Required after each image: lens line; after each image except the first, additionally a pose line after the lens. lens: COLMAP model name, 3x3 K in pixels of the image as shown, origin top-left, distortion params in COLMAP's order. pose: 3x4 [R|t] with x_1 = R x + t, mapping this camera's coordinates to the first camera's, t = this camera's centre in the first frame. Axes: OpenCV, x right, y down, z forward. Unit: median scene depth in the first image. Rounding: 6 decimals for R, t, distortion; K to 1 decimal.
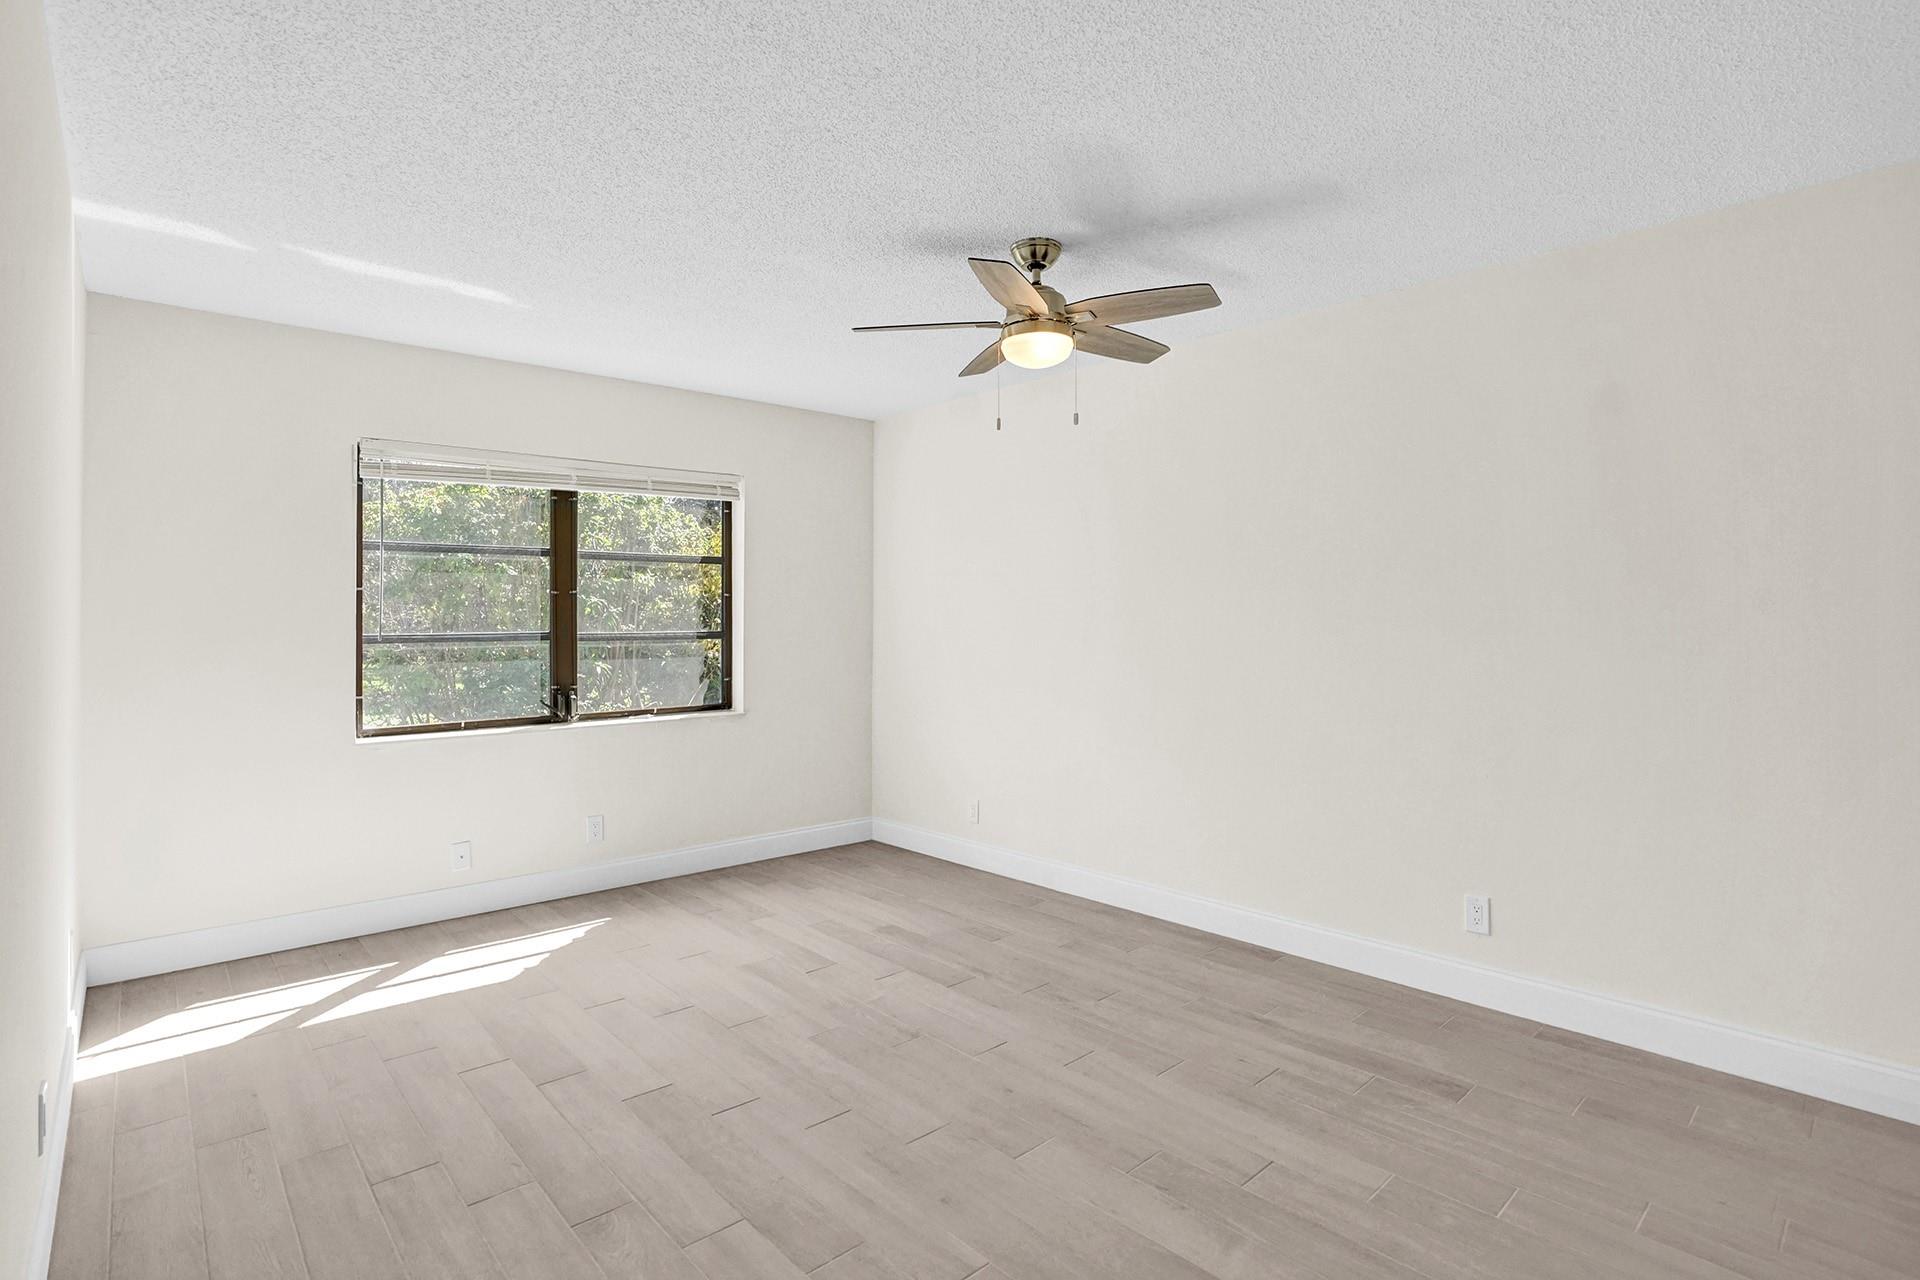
lens RADIAL K [[919.9, 0, 953.5], [0, 919.9, 637.0], [0, 0, 1]] dist [-0.082599, 0.040589]
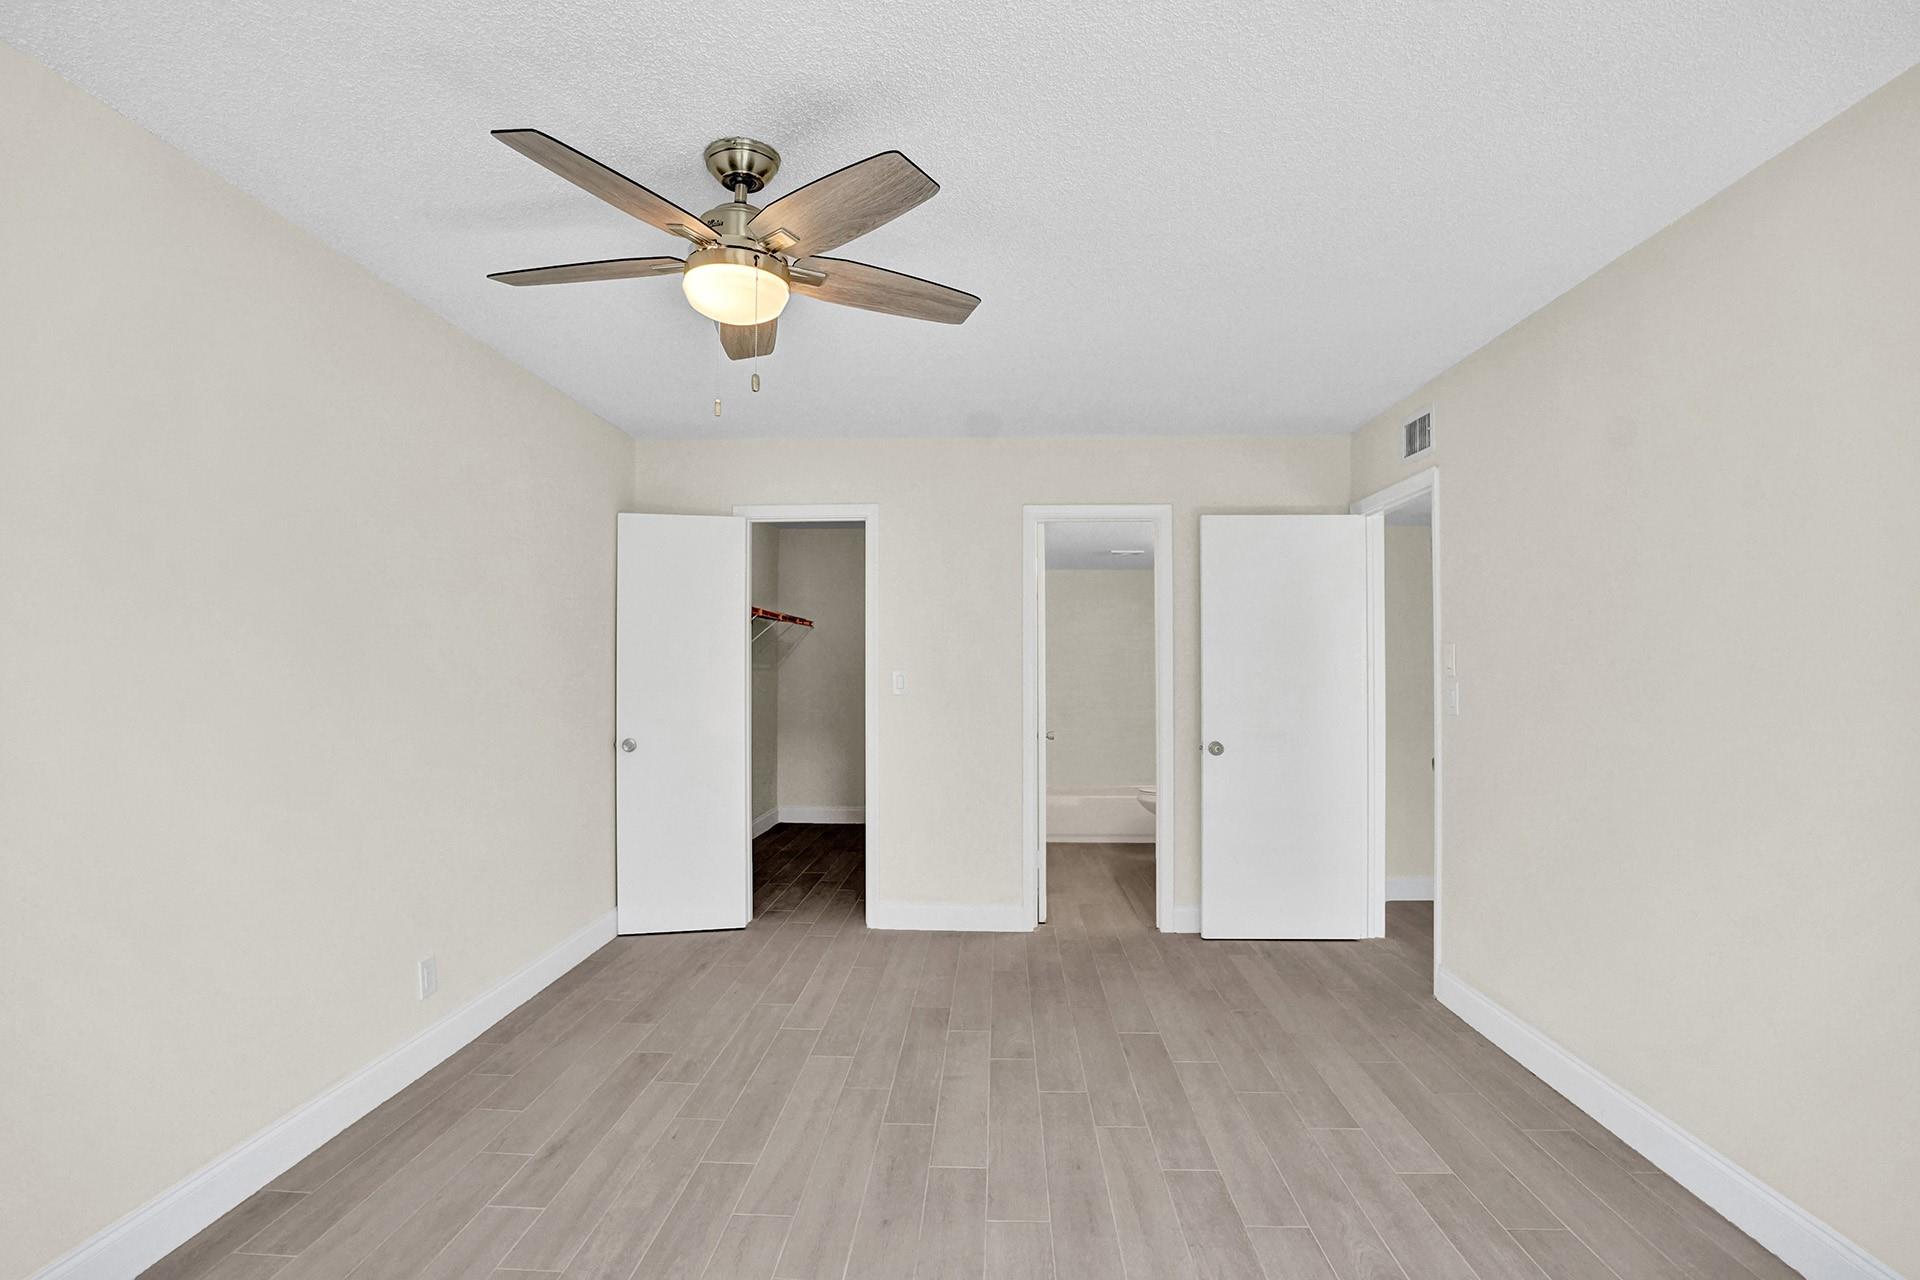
lens RADIAL K [[906.8, 0, 957.5], [0, 906.8, 652.3], [0, 0, 1]] dist [-0.056752, 0.019299]
pose [[-0.719008, 0.012923, 0.694882, -0.573178], [-0.001024, 0.999806, -0.019653, -0.010748], [-0.695001, -0.014842, -0.718855, 1.577996]]
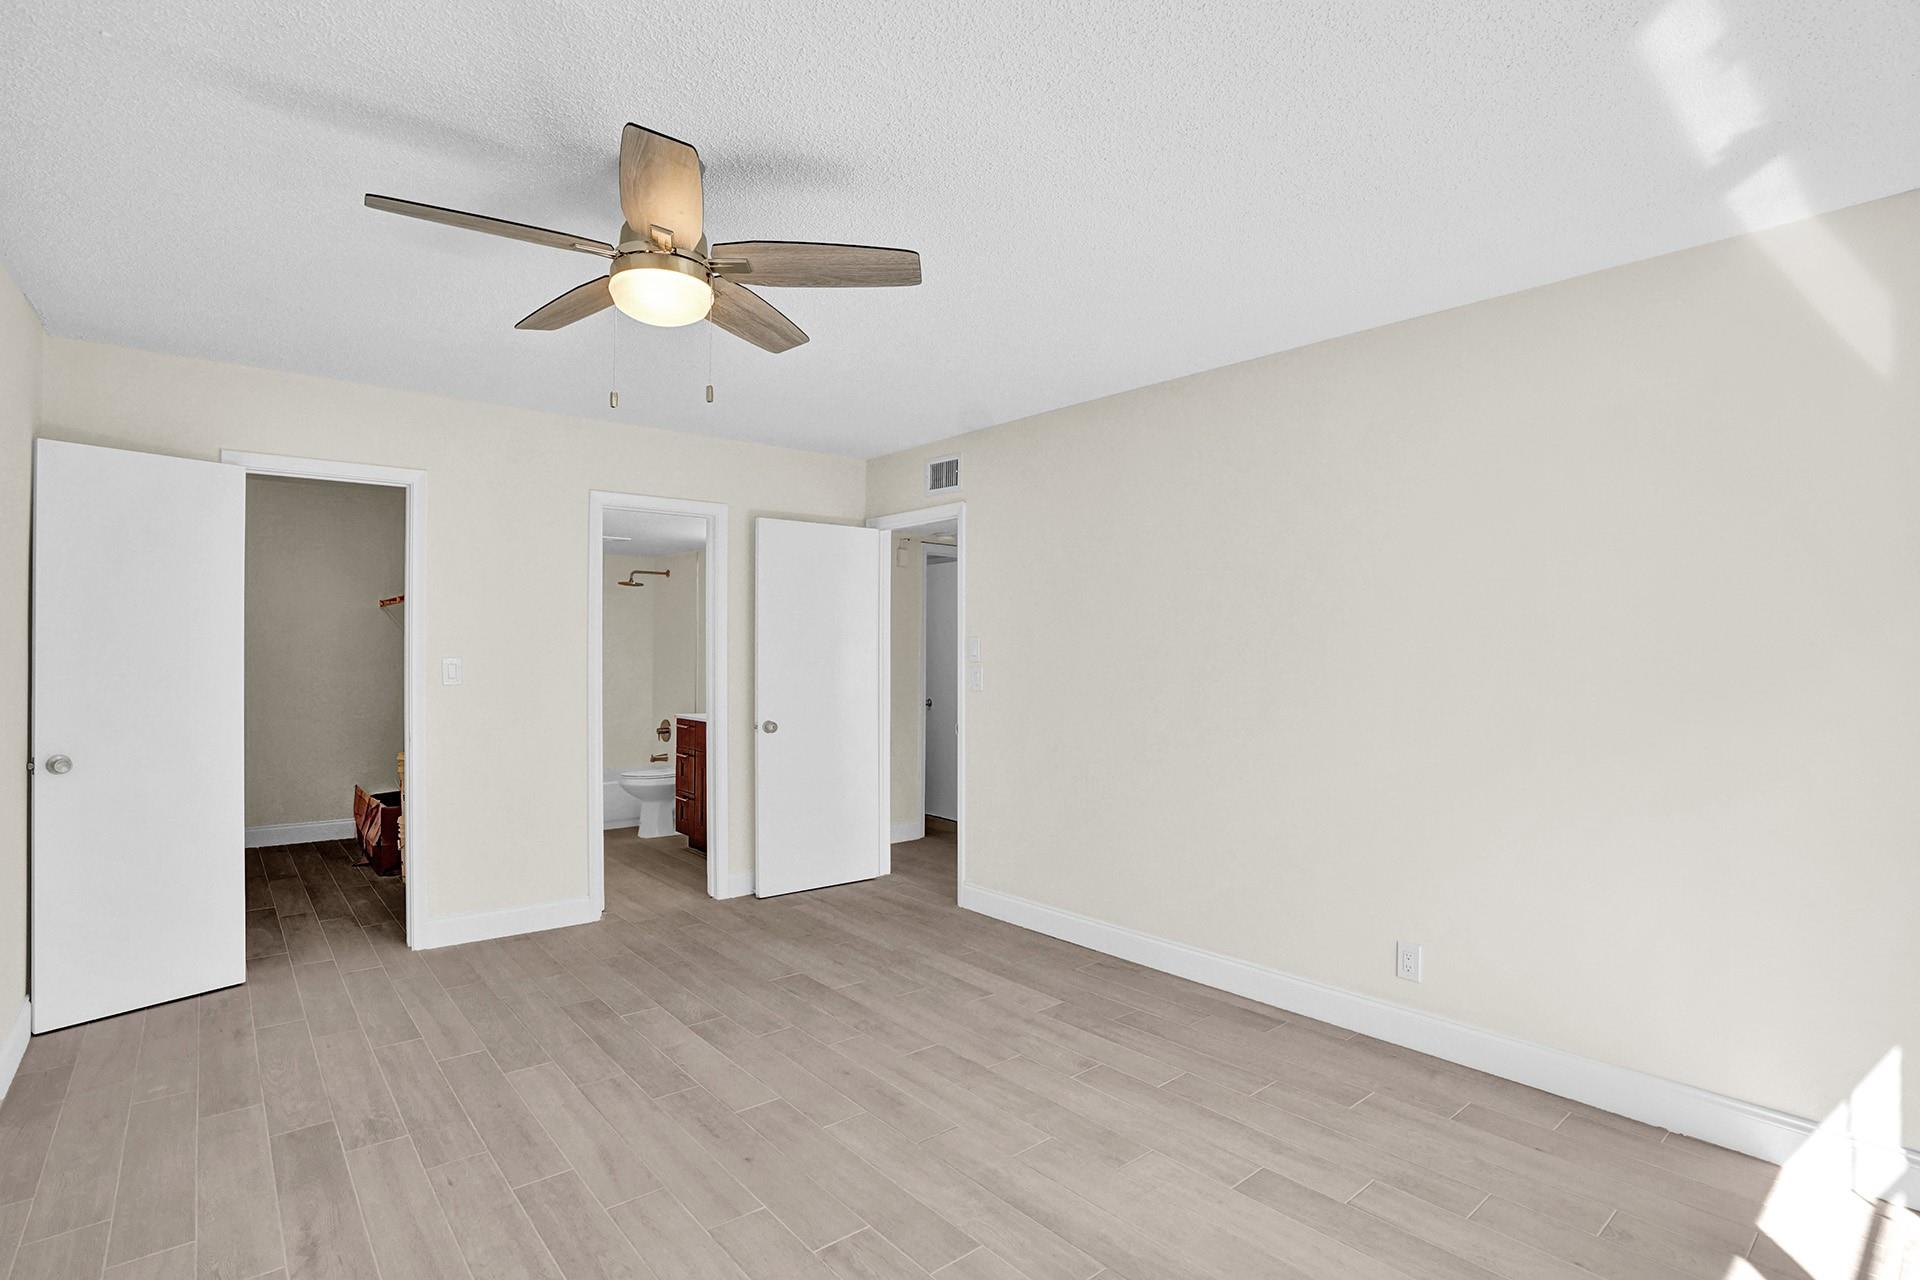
lens RADIAL K [[919.9, 0, 953.5], [0, 919.9, 637.0], [0, 0, 1]] dist [-0.082599, 0.040589]
pose [[-0.999189, 0.002216, 0.040207, -0.191915], [0.001479, 0.999830, -0.018359, -0.017445], [-0.040241, -0.018285, -0.999023, 1.947892]]
